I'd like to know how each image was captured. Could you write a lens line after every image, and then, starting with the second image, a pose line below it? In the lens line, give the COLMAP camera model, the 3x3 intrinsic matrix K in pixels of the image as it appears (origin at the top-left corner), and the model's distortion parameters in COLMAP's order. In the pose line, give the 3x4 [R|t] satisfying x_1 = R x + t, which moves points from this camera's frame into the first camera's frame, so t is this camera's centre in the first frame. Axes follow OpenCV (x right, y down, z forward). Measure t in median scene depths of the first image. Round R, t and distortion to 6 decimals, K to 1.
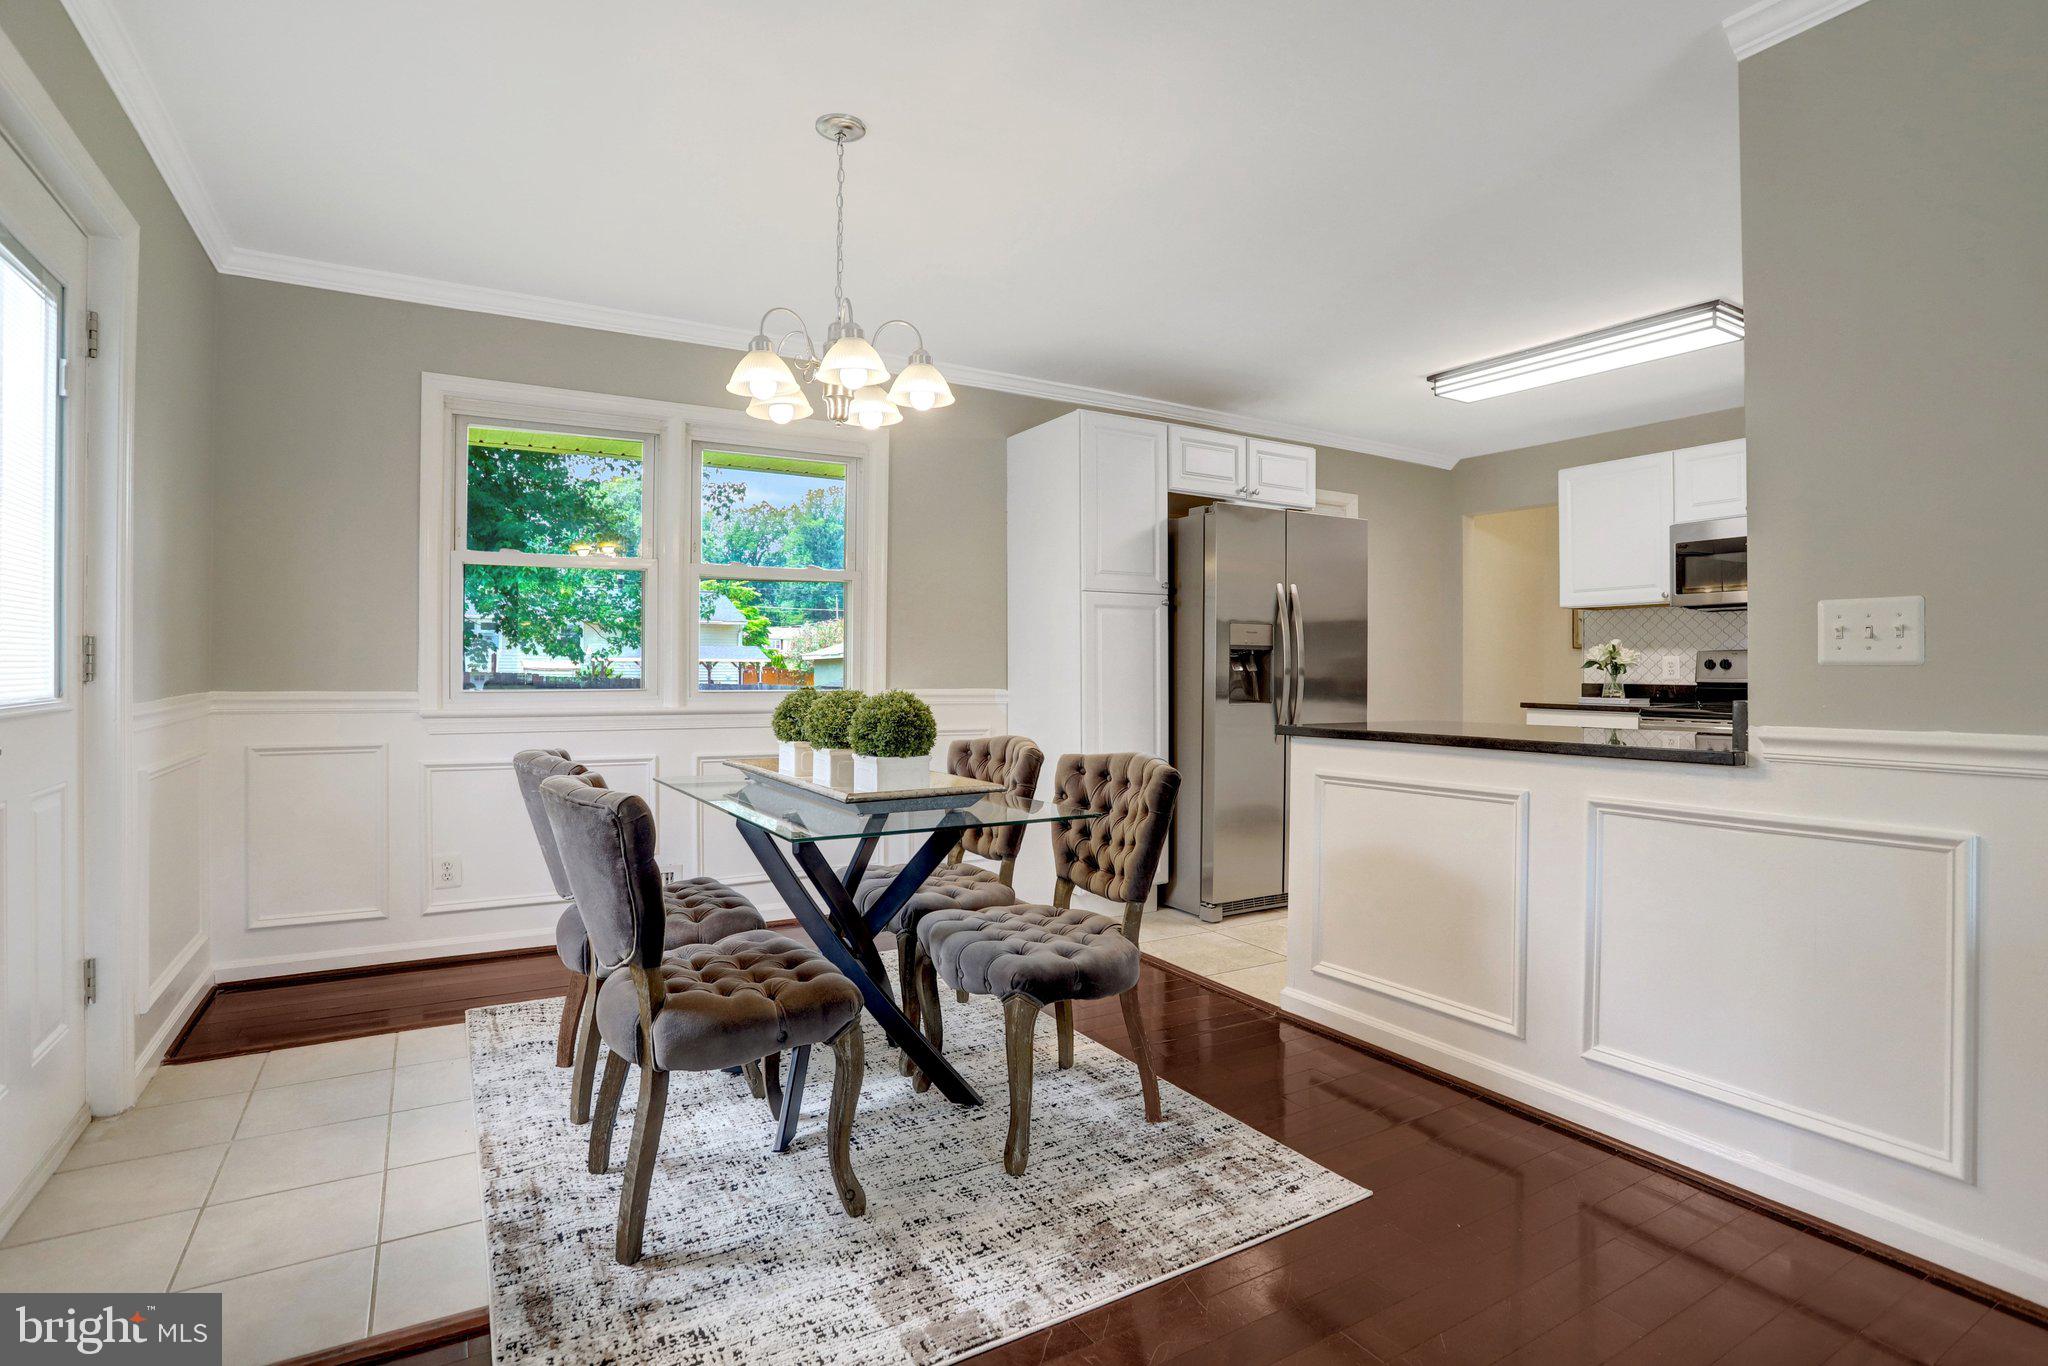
lens RADIAL K [[1008.9, 0, 1033.5], [0, 1008.9, 672.2], [0, 0, 1]] dist [-0.079056, 0.033424]
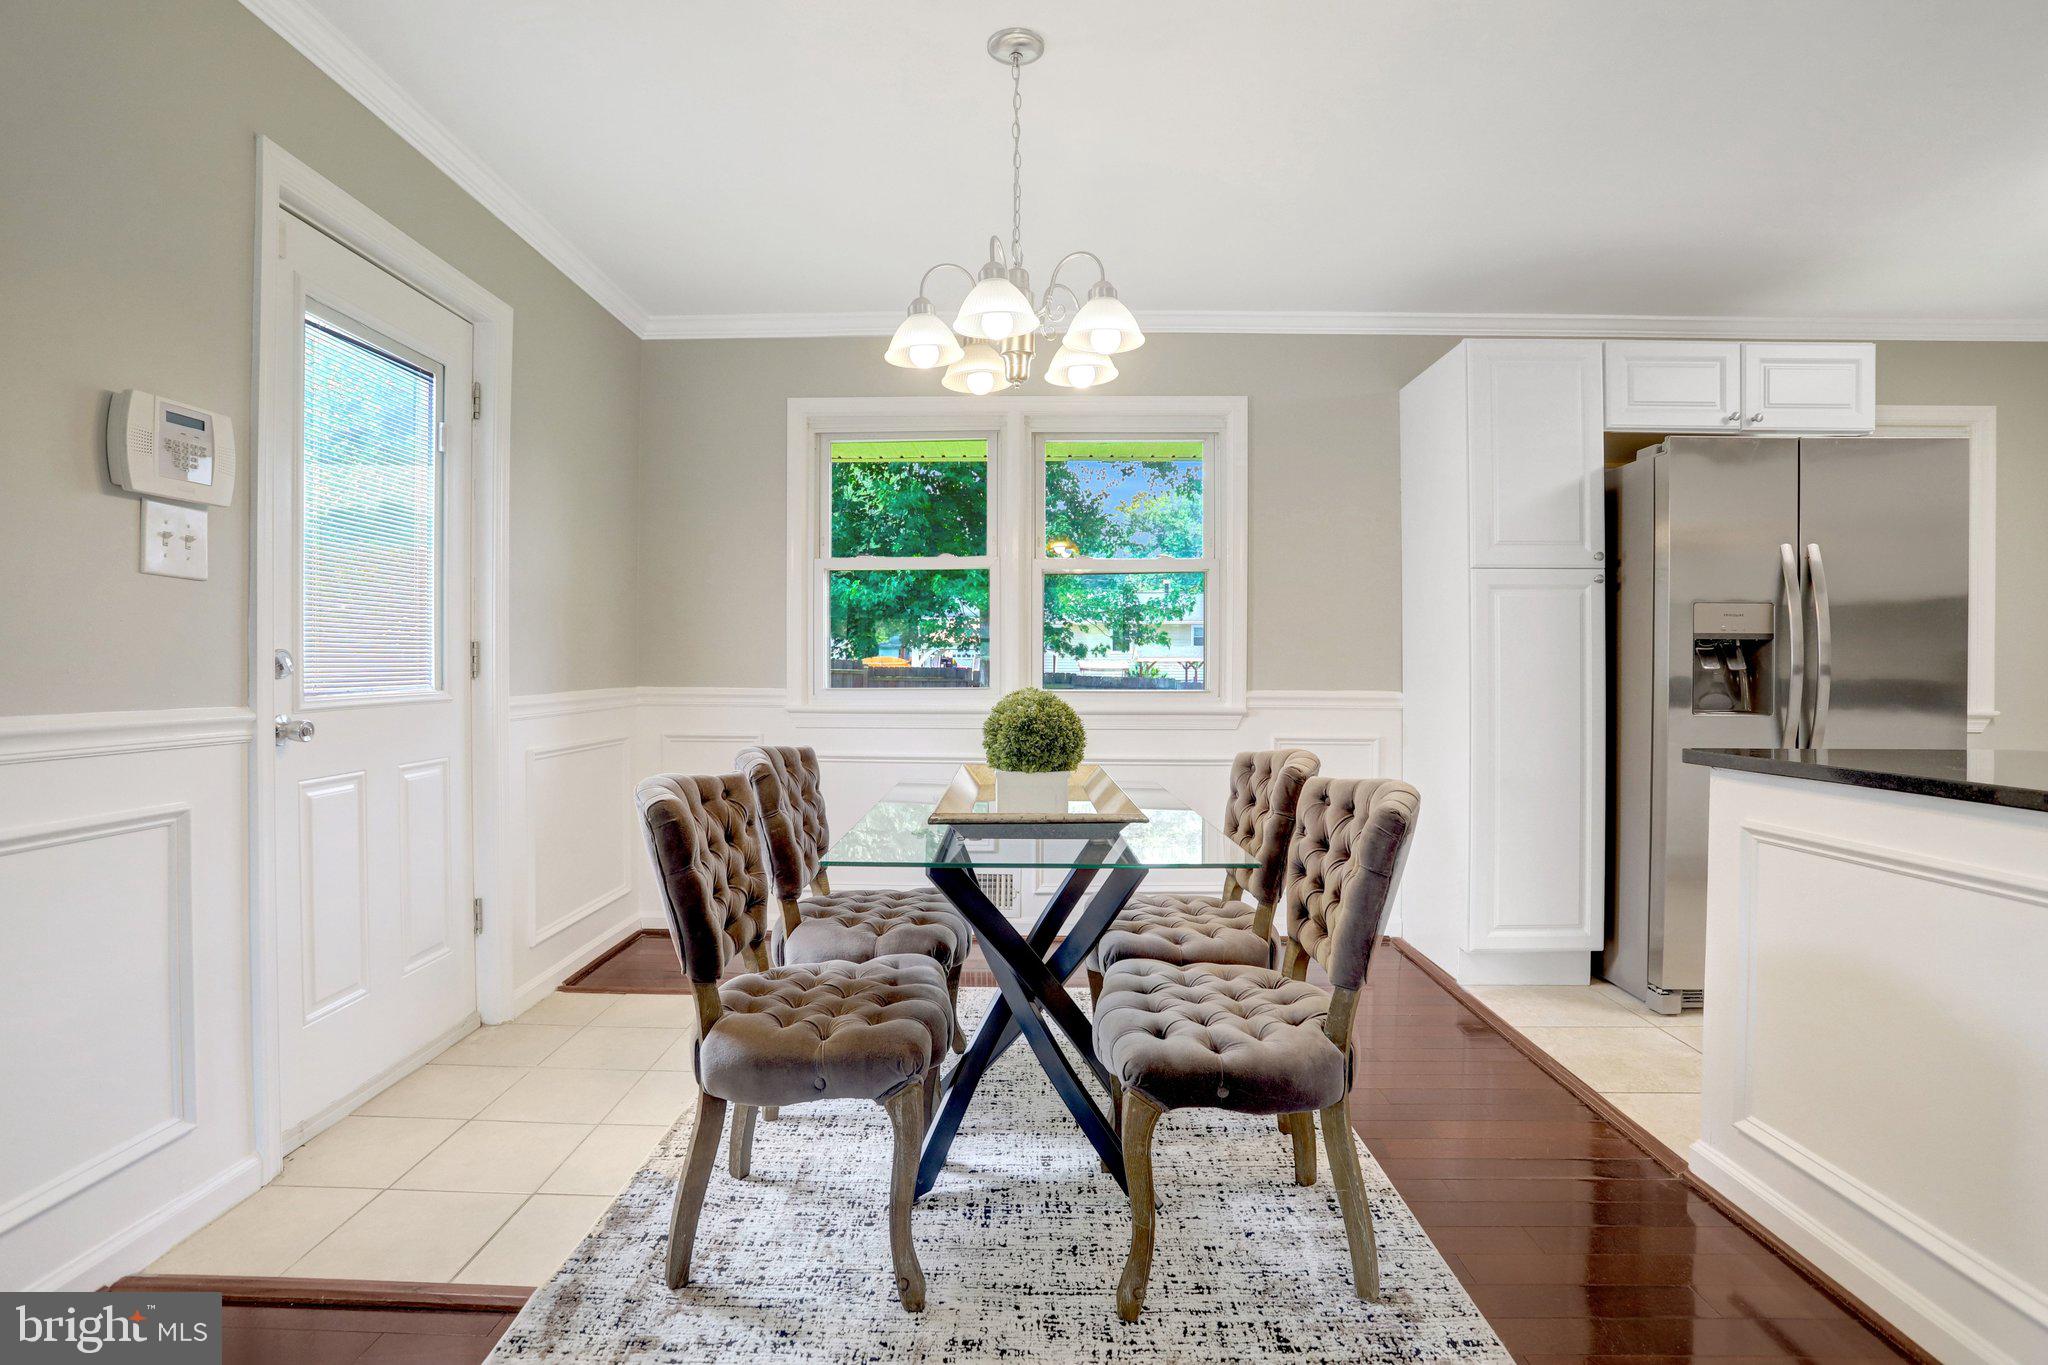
lens RADIAL K [[1003.6, 0, 1011.0], [0, 1003.6, 675.1], [0, 0, 1]] dist [-0.087450, 0.046548]
pose [[0.847073, 0.002240, -0.531471, 0.203308], [-0.000785, 0.999995, 0.002964, 0.001634], [0.531475, -0.002093, 0.847071, 0.203866]]
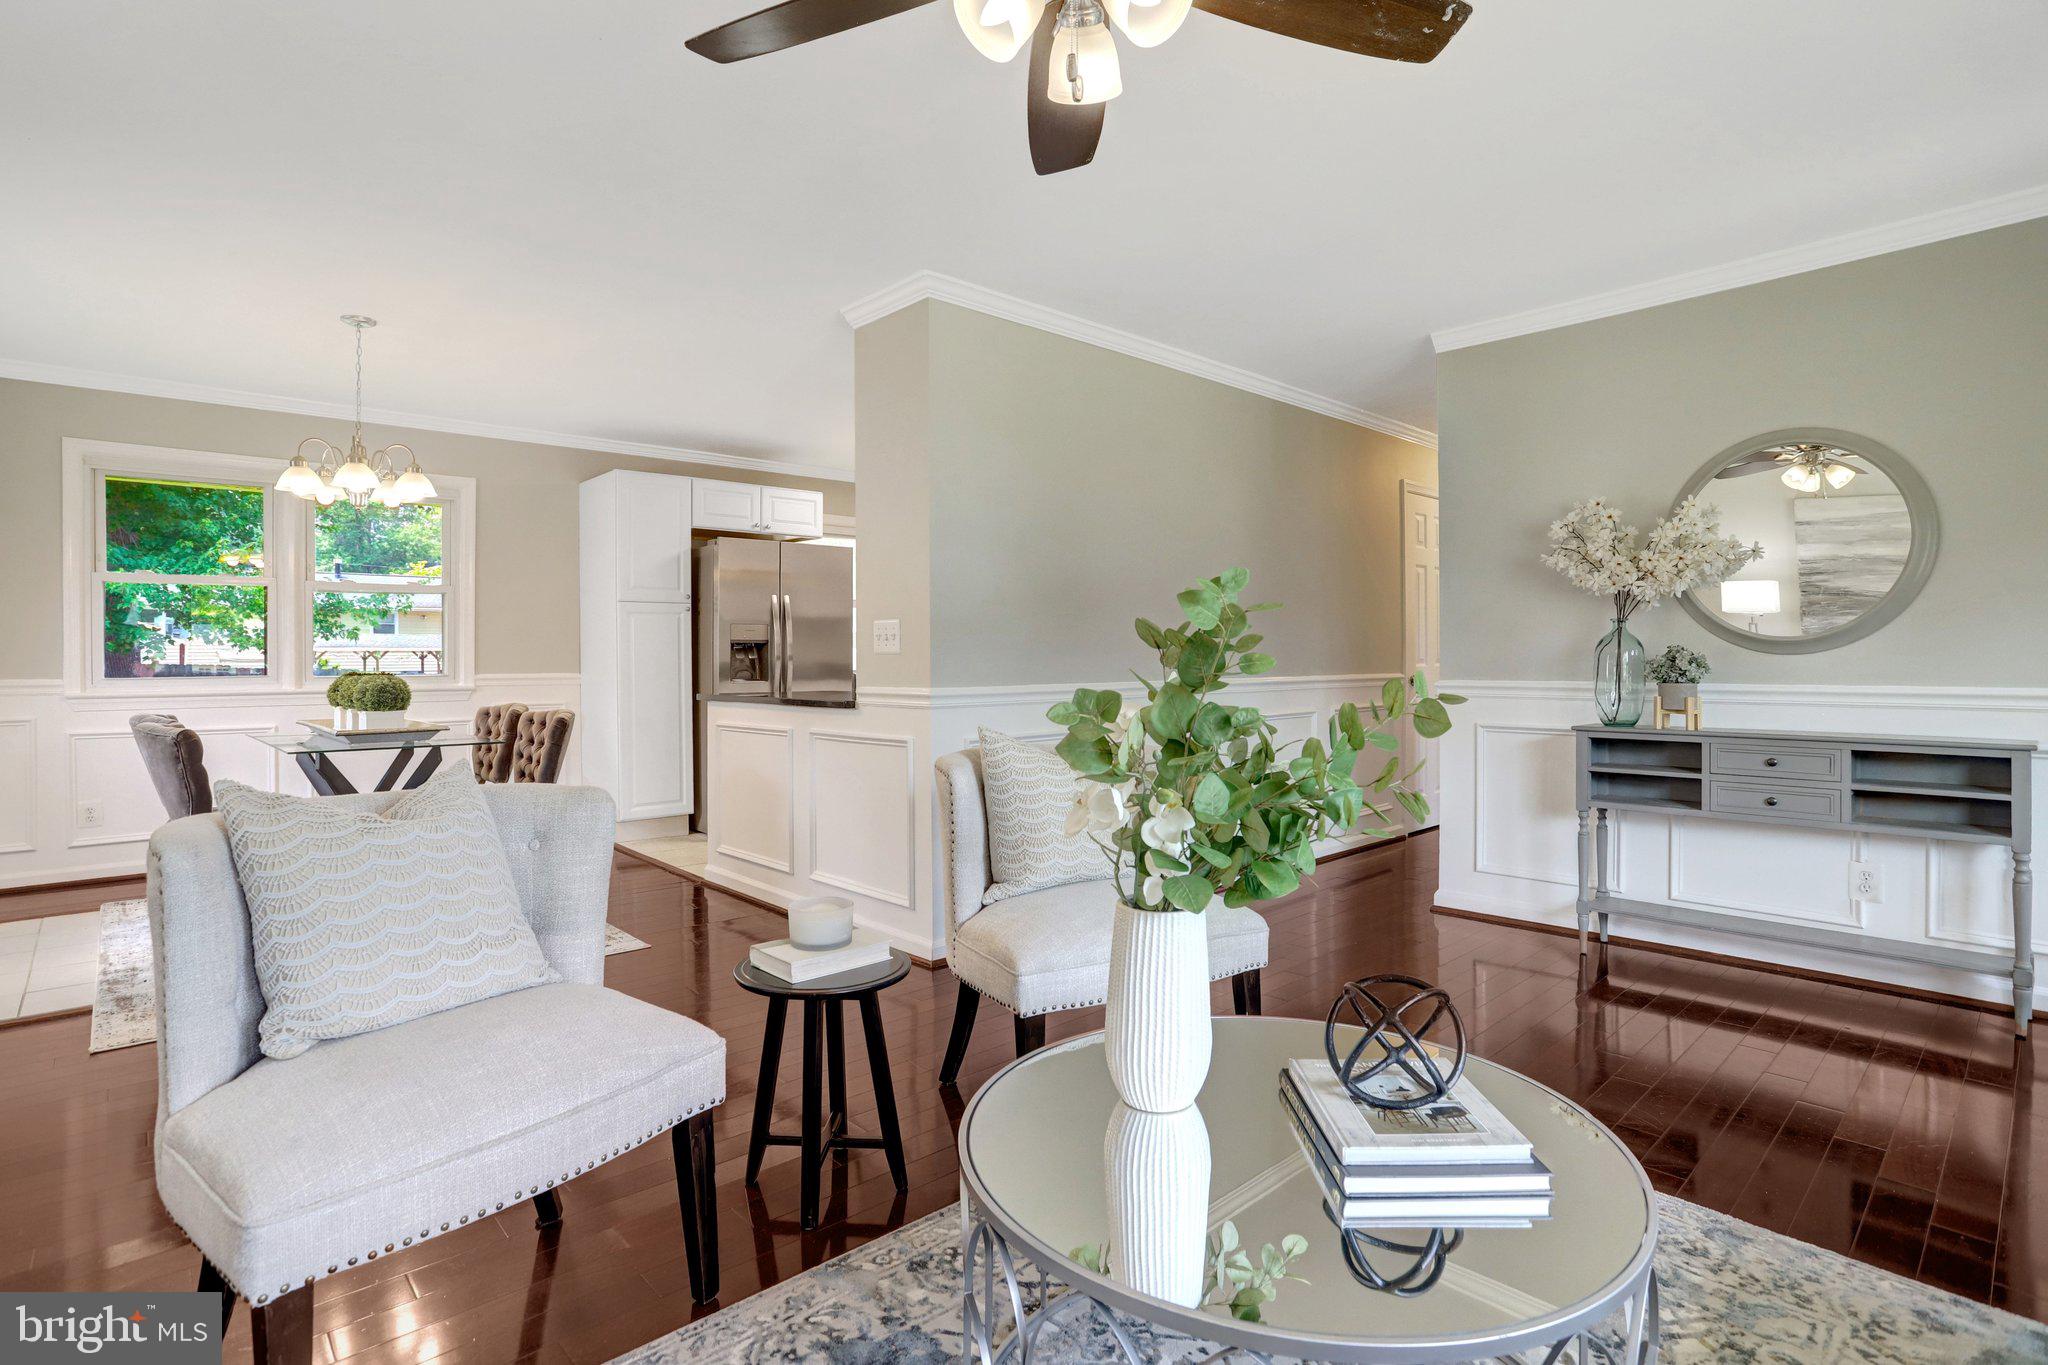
lens RADIAL K [[1014.4, 0, 1006.8], [0, 1014.4, 658.9], [0, 0, 1]] dist [-0.056849, 0.025811]
pose [[0.981258, -0.007640, 0.192547, 0.405031], [0.007585, 0.999971, 0.001023, 0.001002], [-0.192549, 0.000457, 0.981287, -0.602336]]
